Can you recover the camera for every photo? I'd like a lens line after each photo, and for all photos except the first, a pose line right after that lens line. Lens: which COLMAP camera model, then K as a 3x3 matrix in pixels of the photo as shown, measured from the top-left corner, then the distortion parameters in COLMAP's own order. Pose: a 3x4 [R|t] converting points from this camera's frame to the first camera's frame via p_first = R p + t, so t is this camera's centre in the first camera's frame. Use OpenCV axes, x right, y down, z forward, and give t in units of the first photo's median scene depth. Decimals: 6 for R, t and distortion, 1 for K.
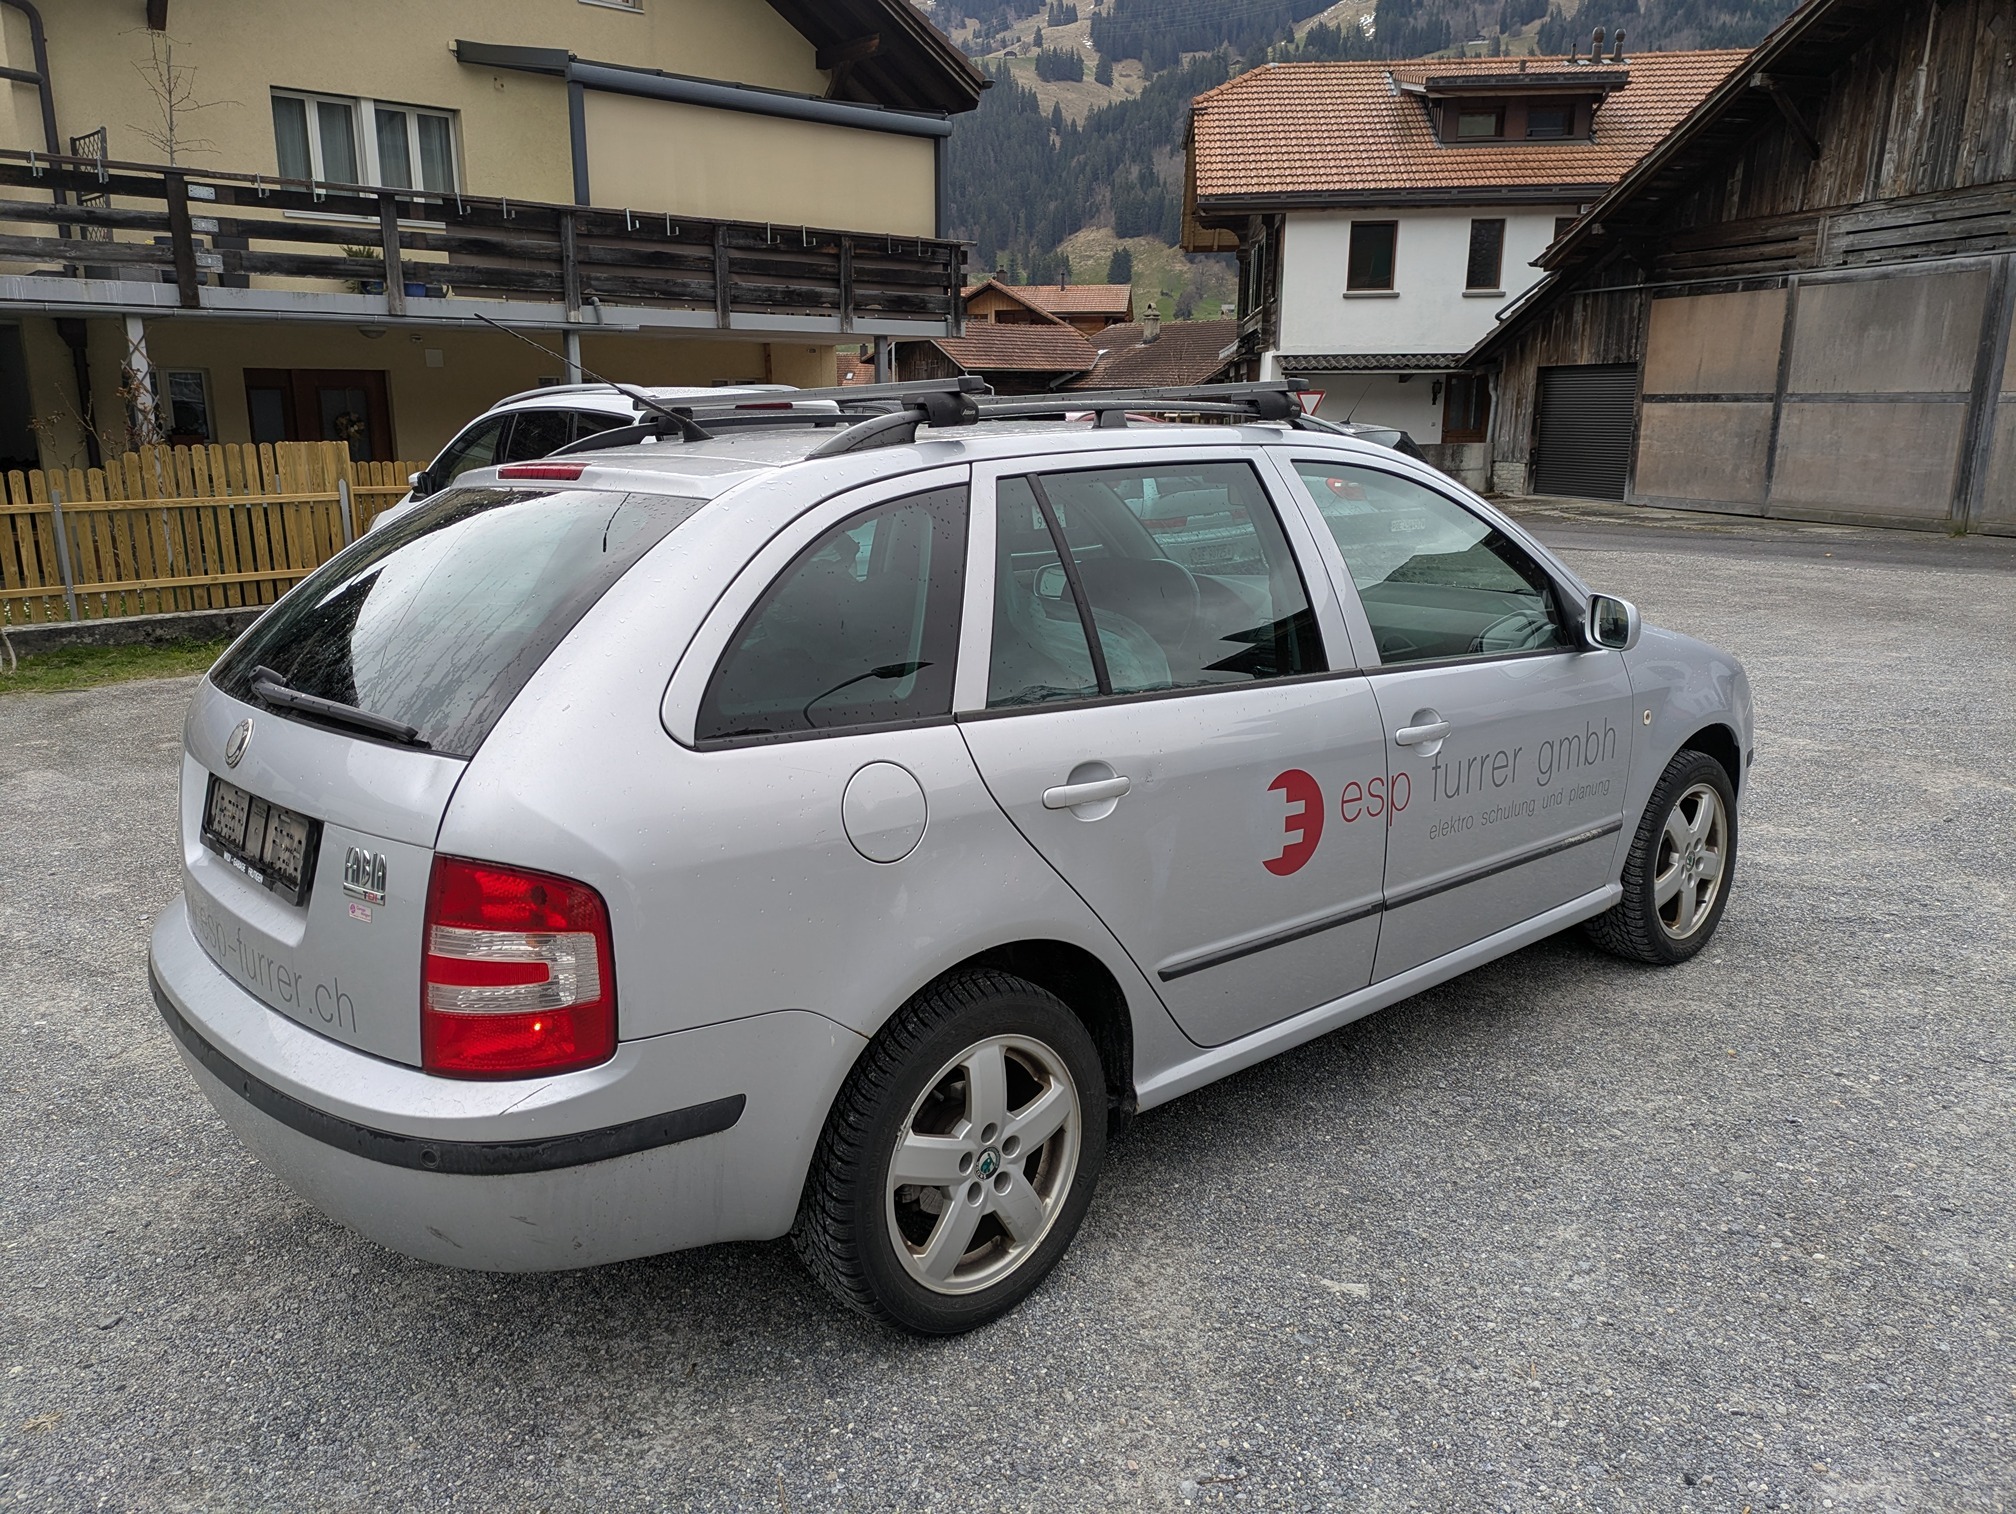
lens RADIAL K [[1494.6, 0, 1008.0], [0, 1494.6, 757.0], [0, 0, 1]] dist [0.006045, 0.003105]
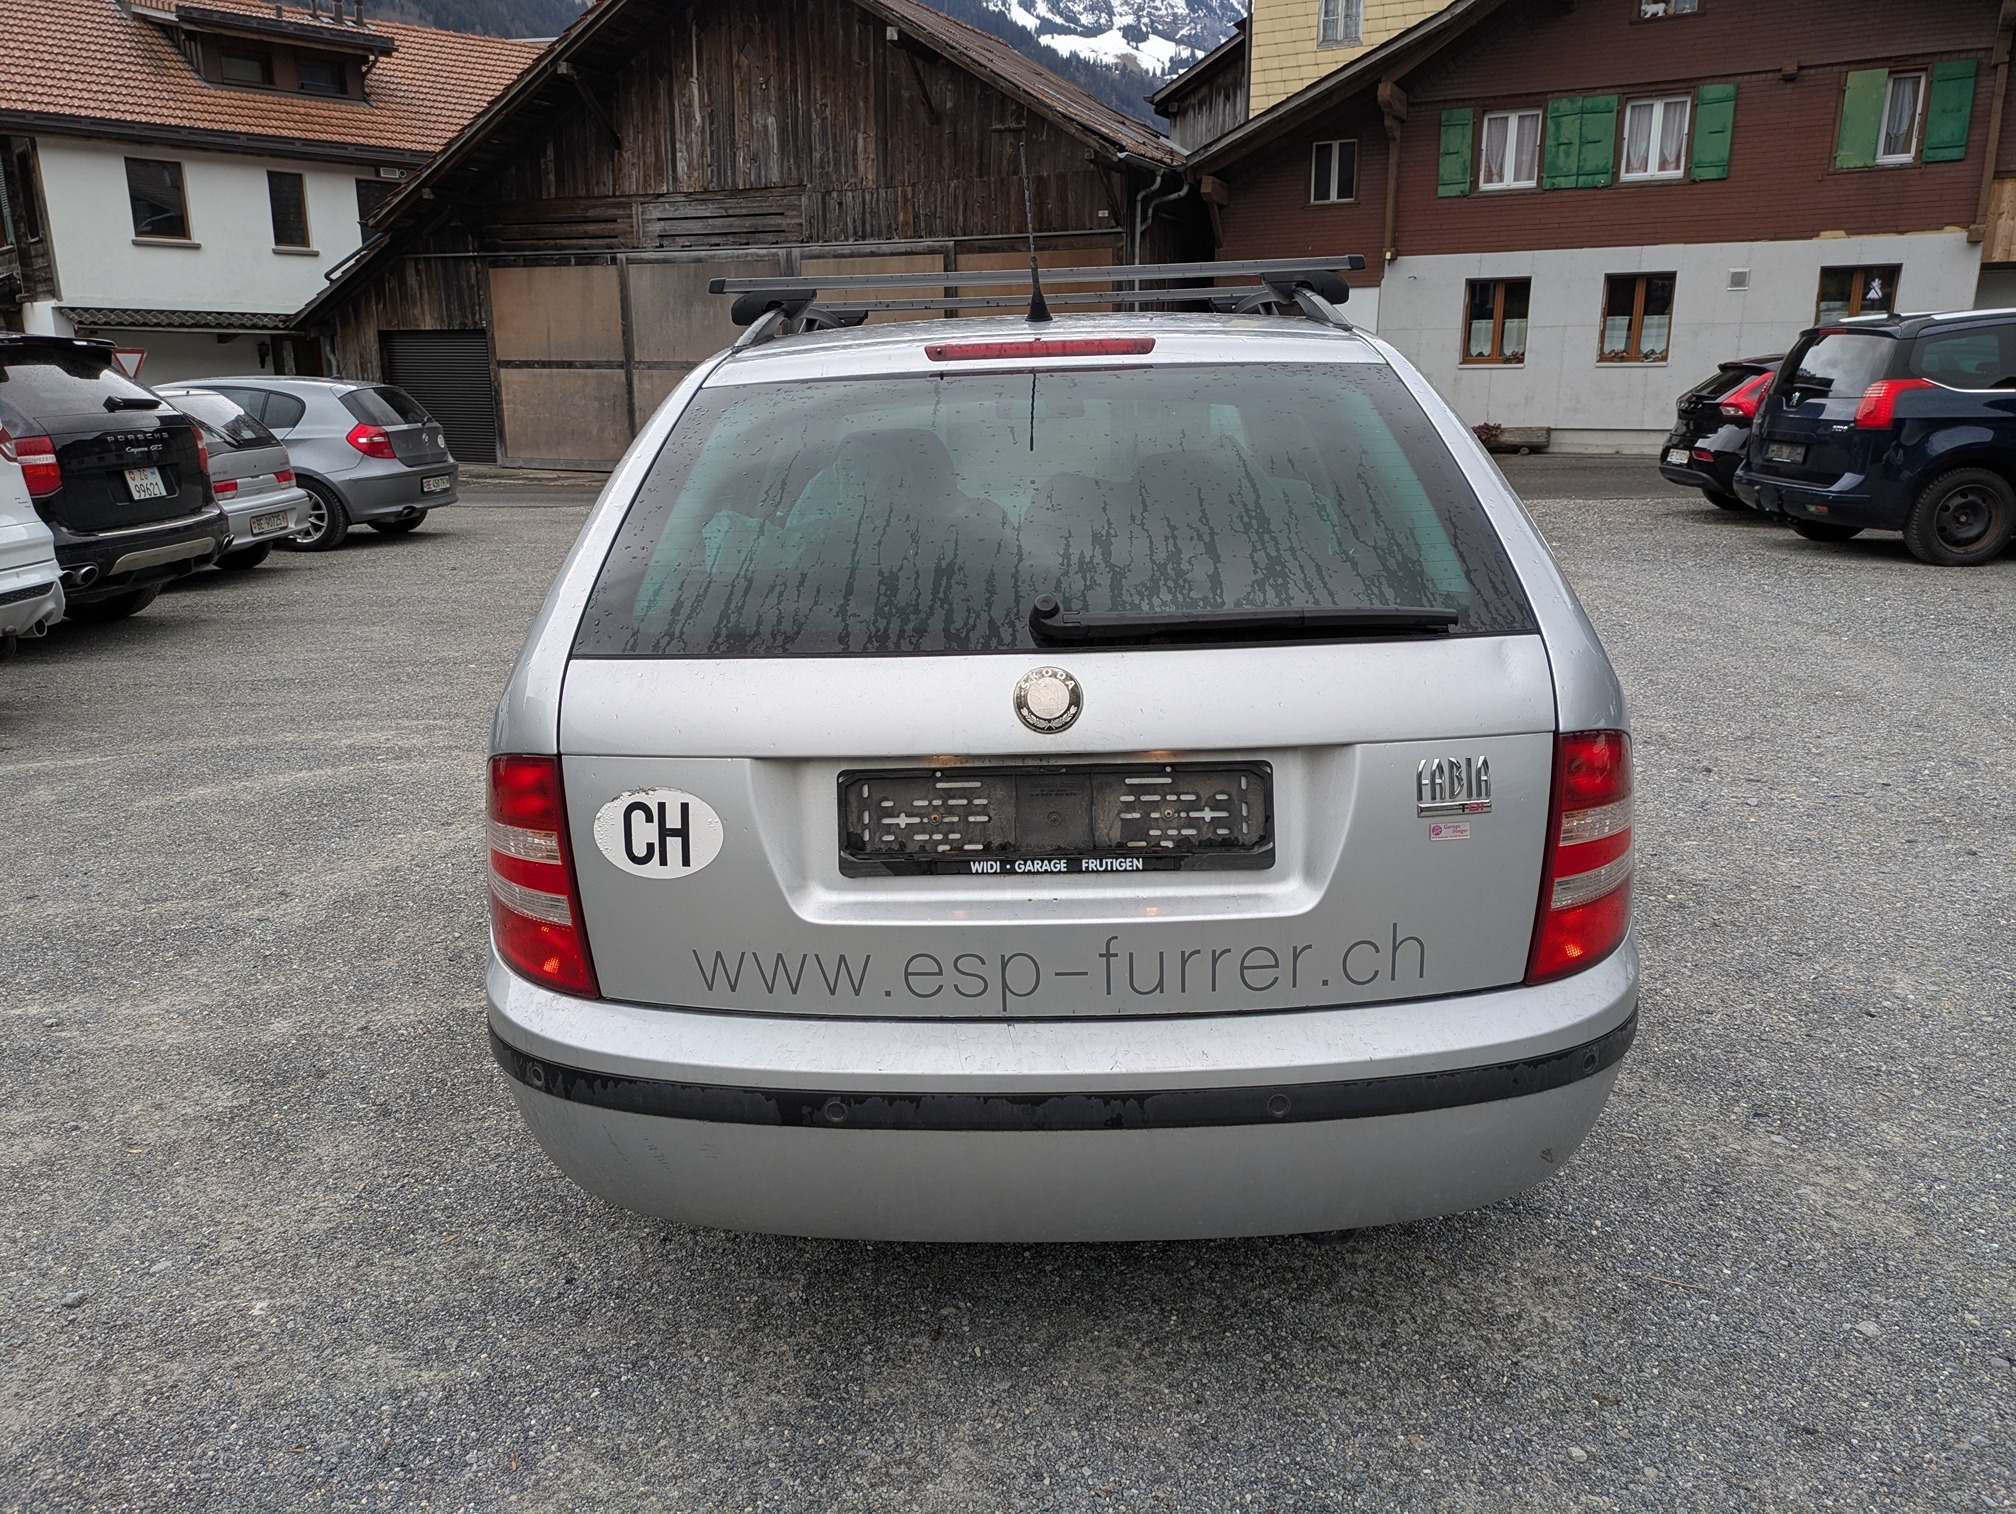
lens RADIAL K [[1470.8, 0, 1008.0], [0, 1470.8, 757.0], [0, 0, 1]] dist [-0.004961, 0.009840]
pose [[0.690470, -0.170943, 0.702872, -0.096973], [0.156375, 0.983973, 0.085692, -0.004011], [-0.706256, 0.050744, 0.706136, 0.047279]]
